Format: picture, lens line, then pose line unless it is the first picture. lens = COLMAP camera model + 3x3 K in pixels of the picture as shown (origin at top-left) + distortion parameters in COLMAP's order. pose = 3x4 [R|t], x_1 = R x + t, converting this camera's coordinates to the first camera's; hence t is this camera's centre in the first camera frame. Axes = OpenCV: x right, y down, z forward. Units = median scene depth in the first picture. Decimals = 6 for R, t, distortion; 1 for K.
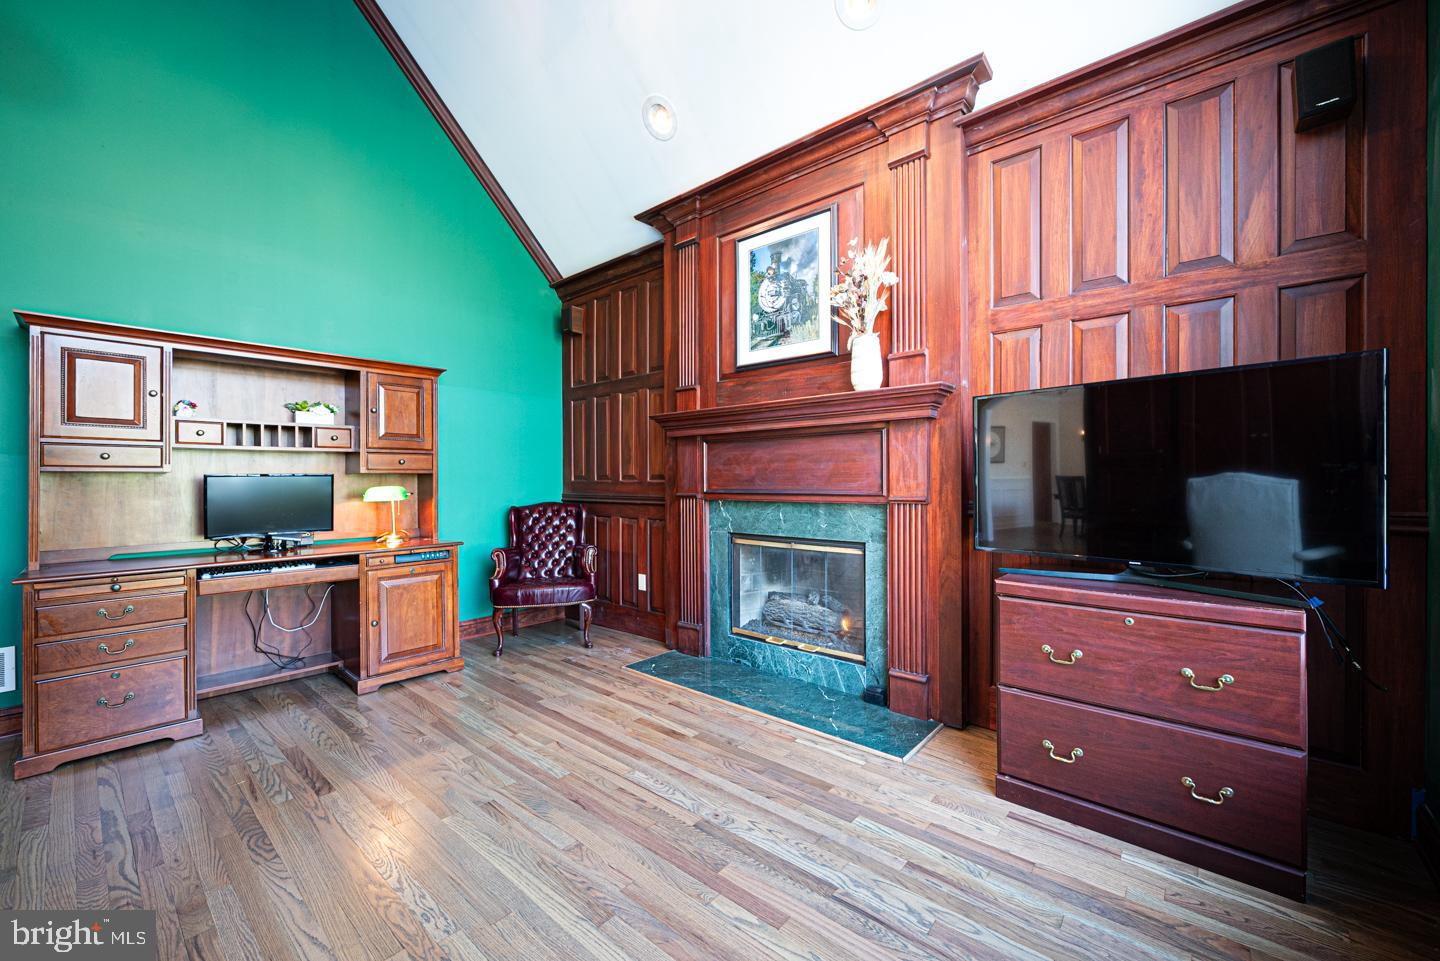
lens RADIAL K [[561.9, 0, 719.6], [0, 561.9, 482.3], [0, 0, 1]] dist [-0.001925, -0.000513]
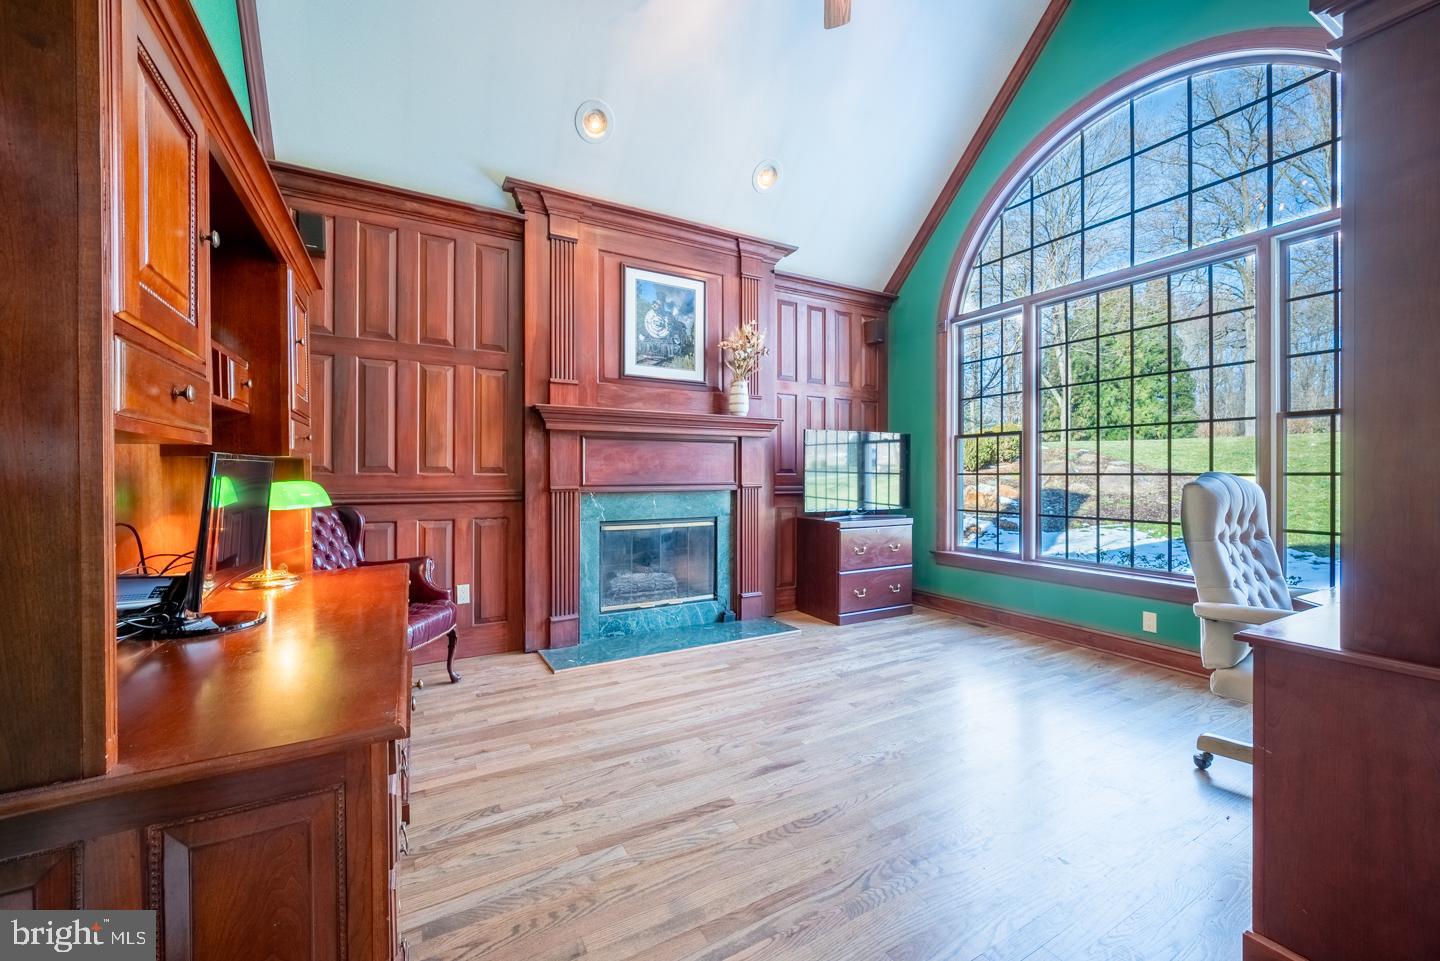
lens RADIAL K [[561.9, 0, 724.0], [0, 561.9, 475.7], [0, 0, 1]] dist [-0.001925, -0.000513]
pose [[0.339930, 0.000265, 0.940451, -1.079258], [0.004160, 0.999990, -0.001785, 0.003642], [-0.940442, 0.004519, 0.339925, 0.463105]]
